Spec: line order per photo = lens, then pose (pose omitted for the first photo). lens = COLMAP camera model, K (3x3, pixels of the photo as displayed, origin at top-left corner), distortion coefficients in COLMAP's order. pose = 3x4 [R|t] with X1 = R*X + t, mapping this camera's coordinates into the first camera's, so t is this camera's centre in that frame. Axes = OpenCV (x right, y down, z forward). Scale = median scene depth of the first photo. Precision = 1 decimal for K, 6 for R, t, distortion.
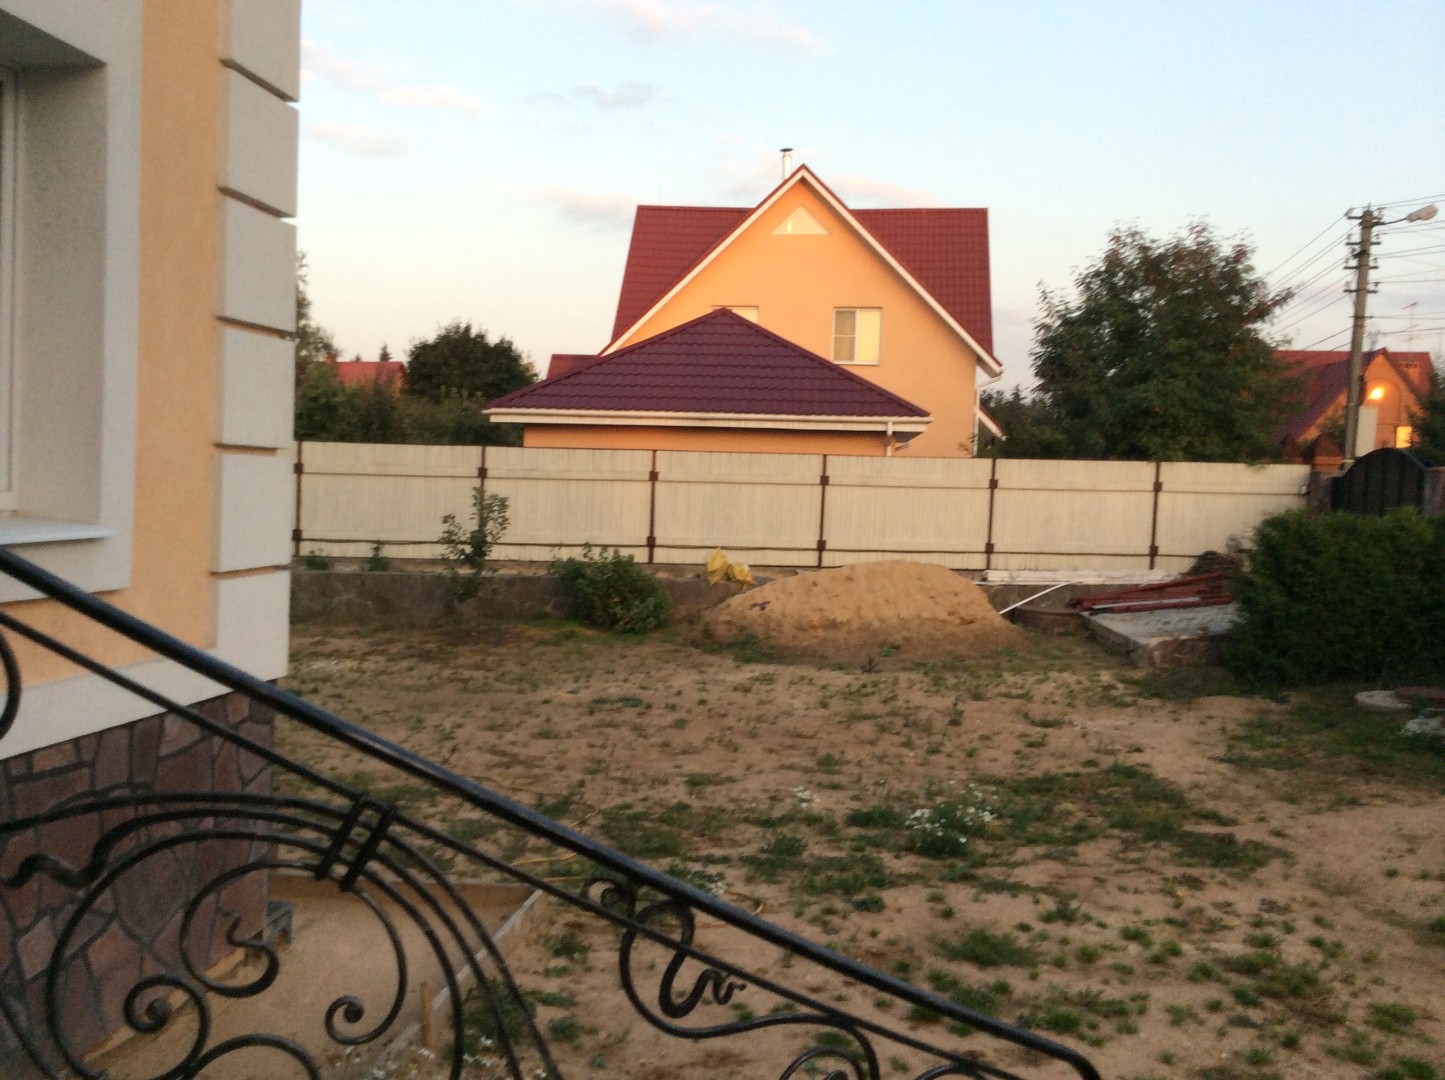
lens RADIAL K [[1300.4, 0, 724.8], [0, 1300.4, 577.3], [0, 0, 1]] dist [0.150842, -0.215473]
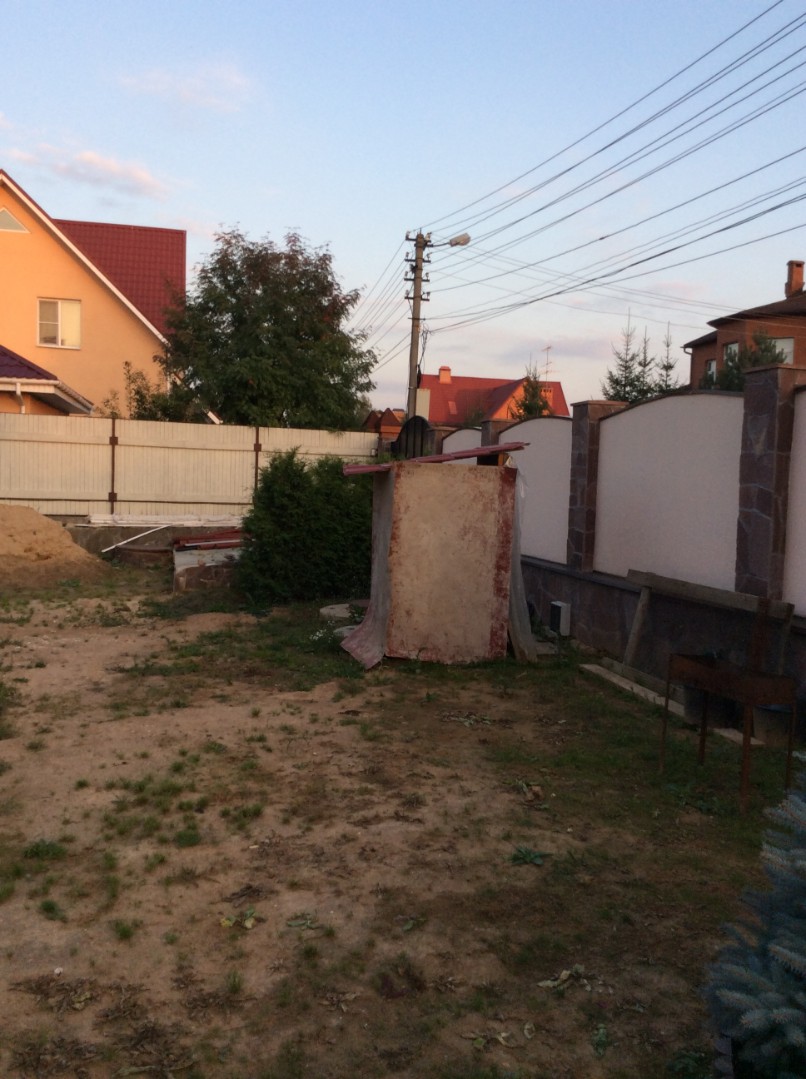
lens RADIAL K [[971.0, 0, 380.3], [0, 971.0, 557.1], [0, 0, 1]] dist [0.150842, -0.215473]
pose [[0.961398, -0.016621, 0.274659, 0.187559], [0.013105, 0.999807, 0.014634, 0.020683], [-0.274850, -0.010469, 0.961430, 0.103955]]
